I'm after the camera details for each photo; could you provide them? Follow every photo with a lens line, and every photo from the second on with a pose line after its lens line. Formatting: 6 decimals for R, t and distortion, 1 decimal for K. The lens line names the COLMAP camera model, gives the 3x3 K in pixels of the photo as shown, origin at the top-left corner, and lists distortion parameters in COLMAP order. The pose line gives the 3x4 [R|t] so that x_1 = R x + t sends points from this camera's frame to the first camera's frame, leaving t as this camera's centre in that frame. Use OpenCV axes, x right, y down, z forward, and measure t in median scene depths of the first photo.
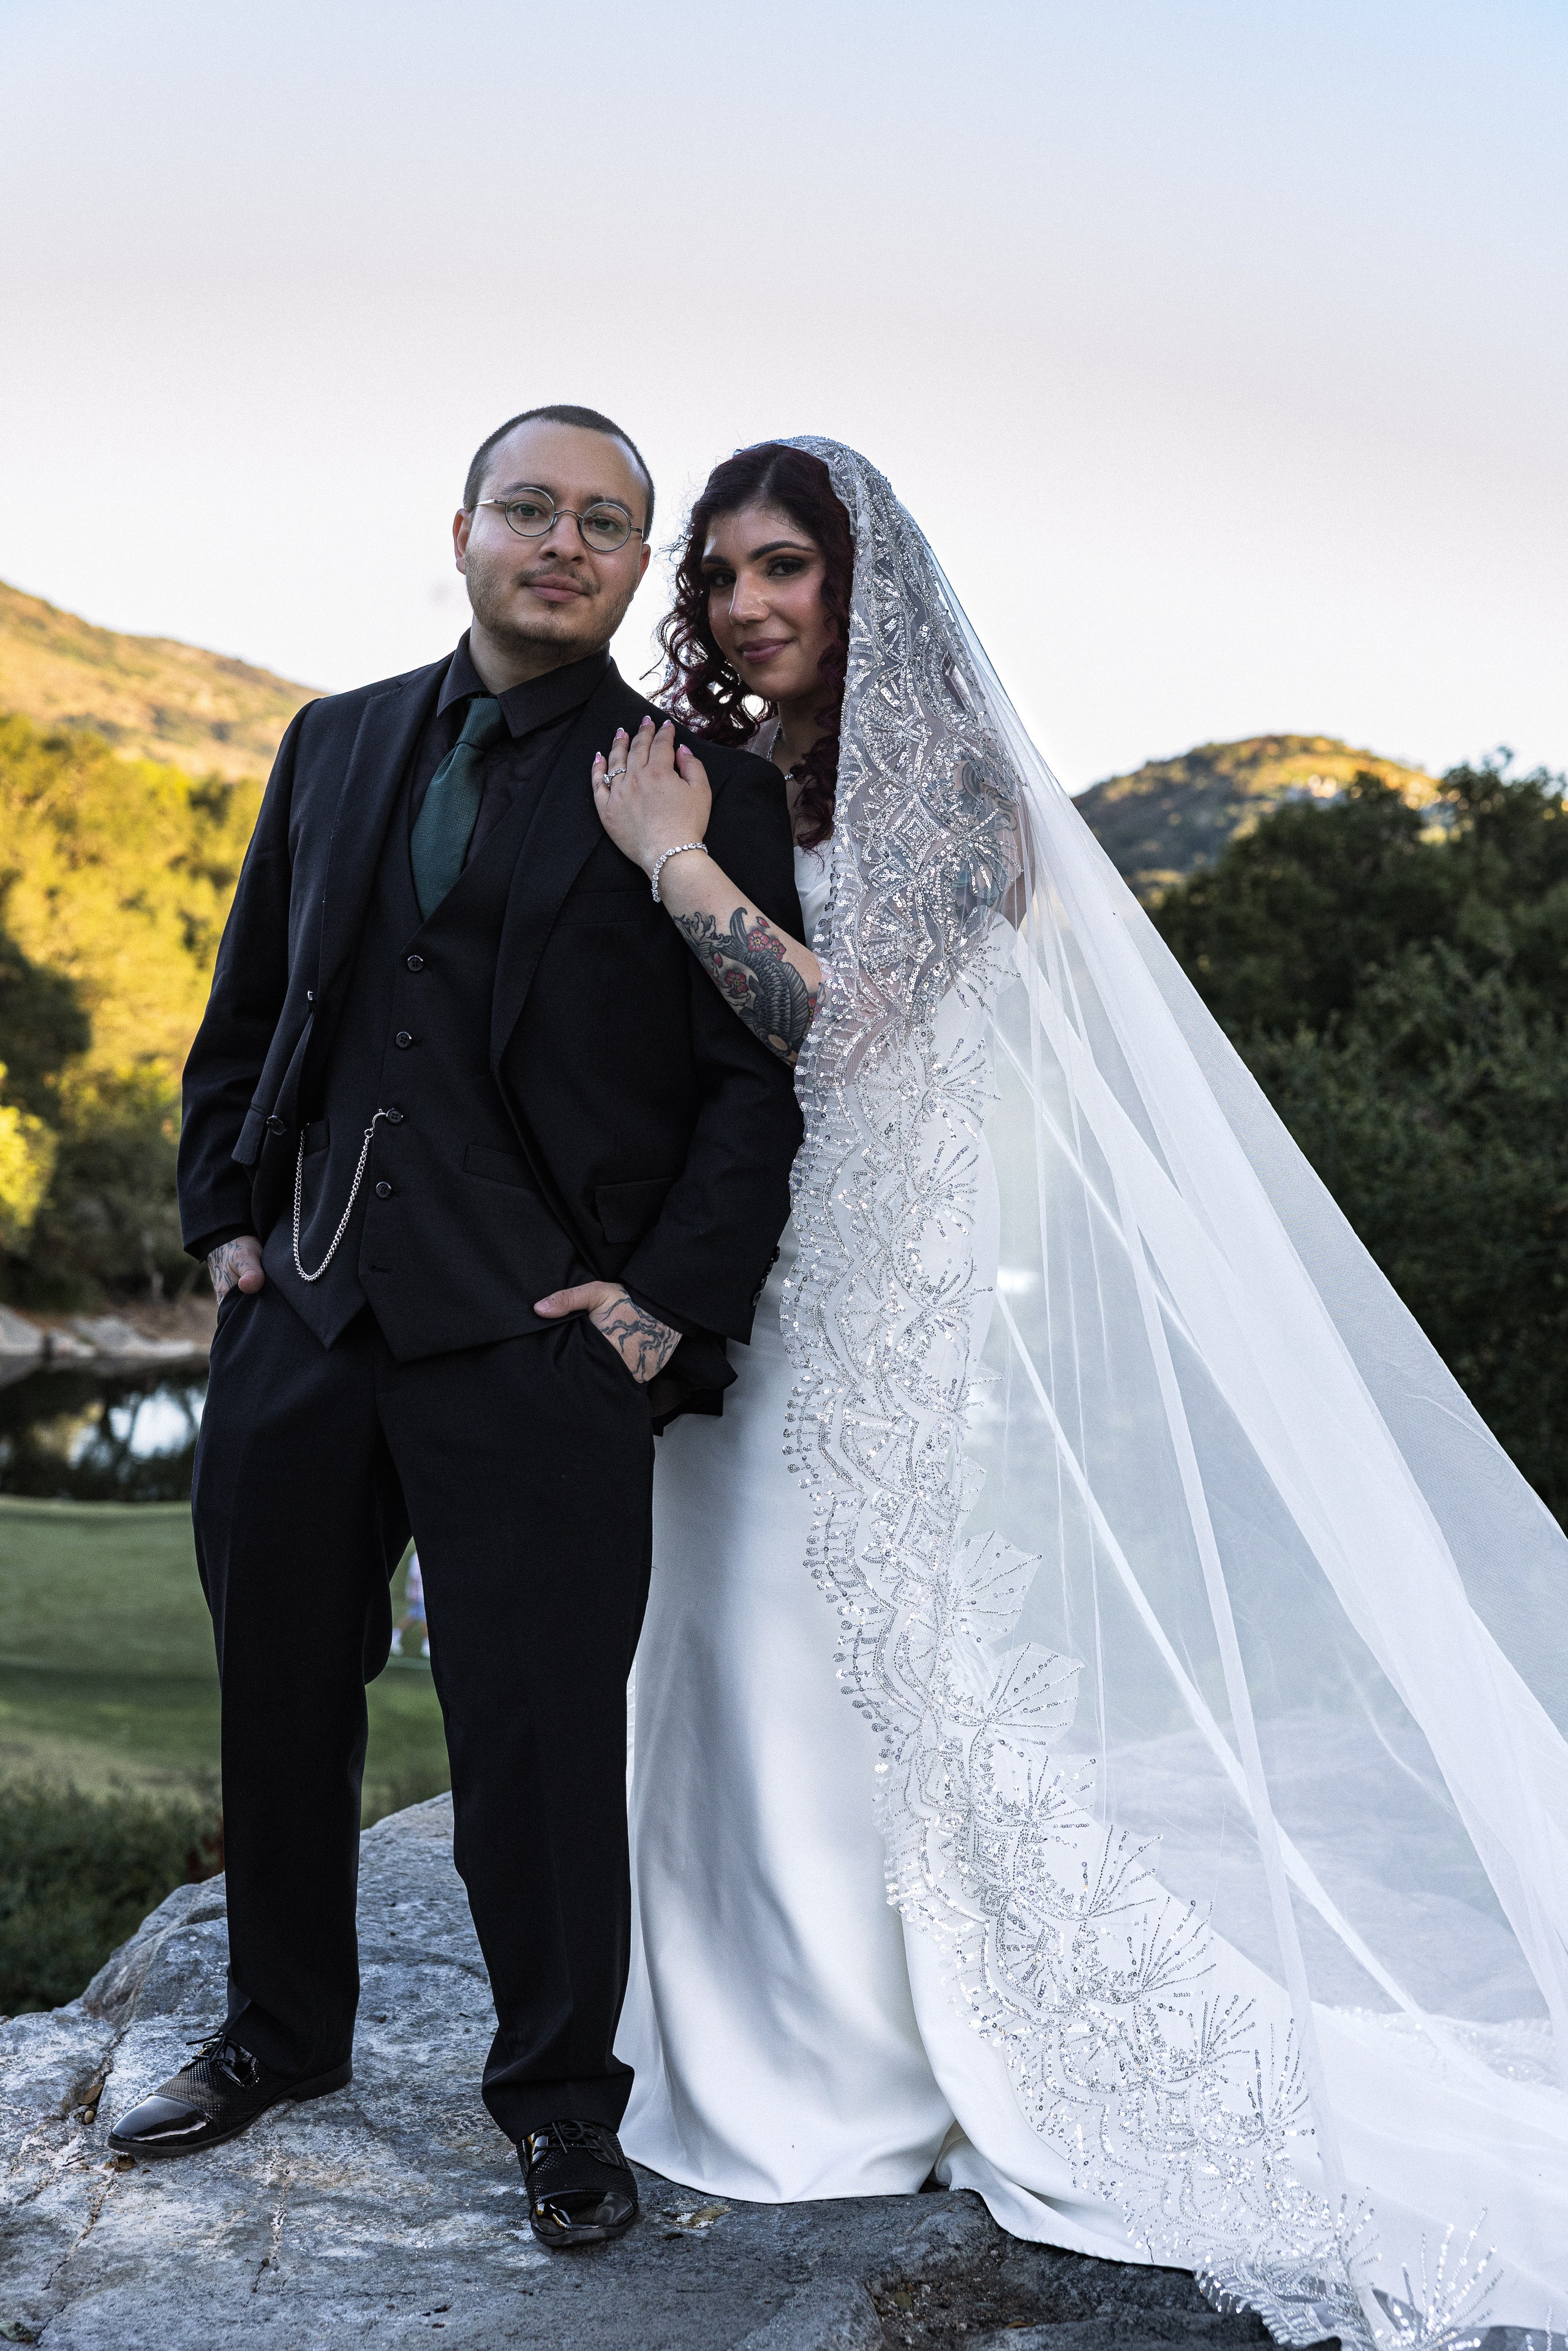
lens RADIAL K [[3700.6, 0, 784.0], [0, 3700.6, 1175.5], [0, 0, 1]] dist [0.042099, -0.131319]
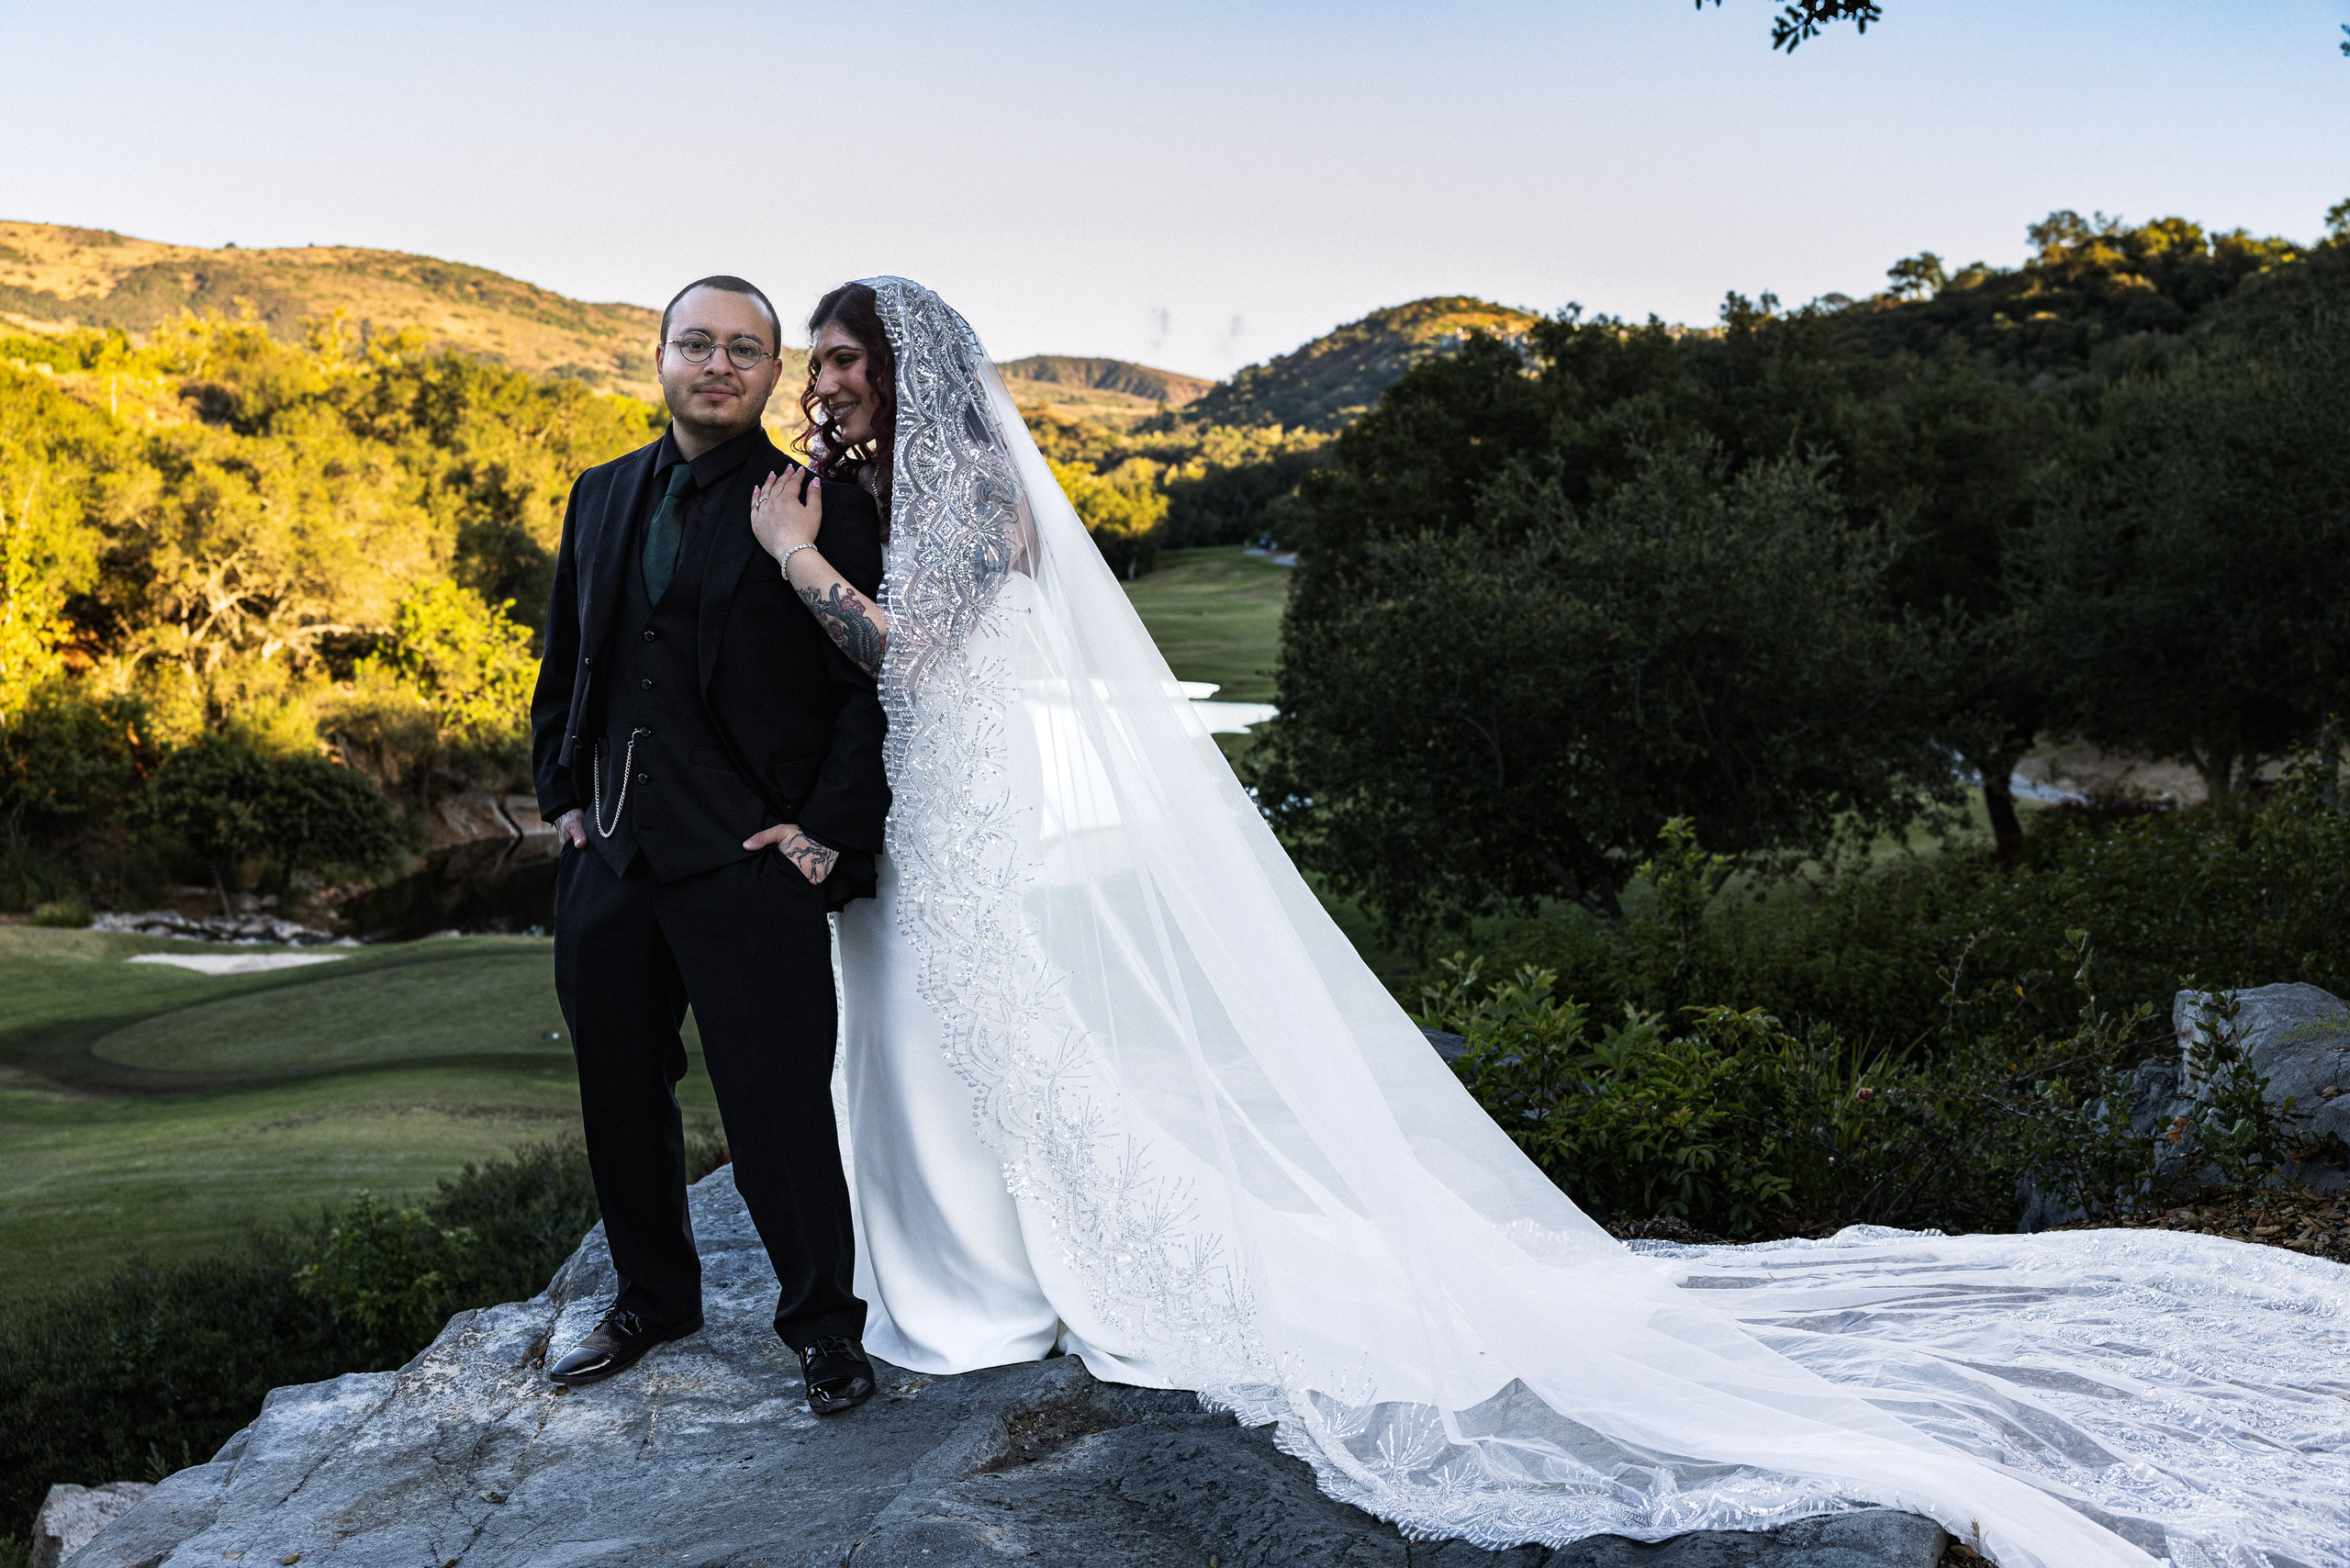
lens RADIAL K [[2698.9, 0, 1175.0], [0, 2698.9, 784.0], [0, 0, 1]] dist [0.025005, 0.013523]
pose [[0.995303, -0.096156, 0.011230, 0.098945], [0.095407, 0.993938, 0.054628, -0.033614], [-0.016414, -0.053300, 0.998444, -0.160861]]
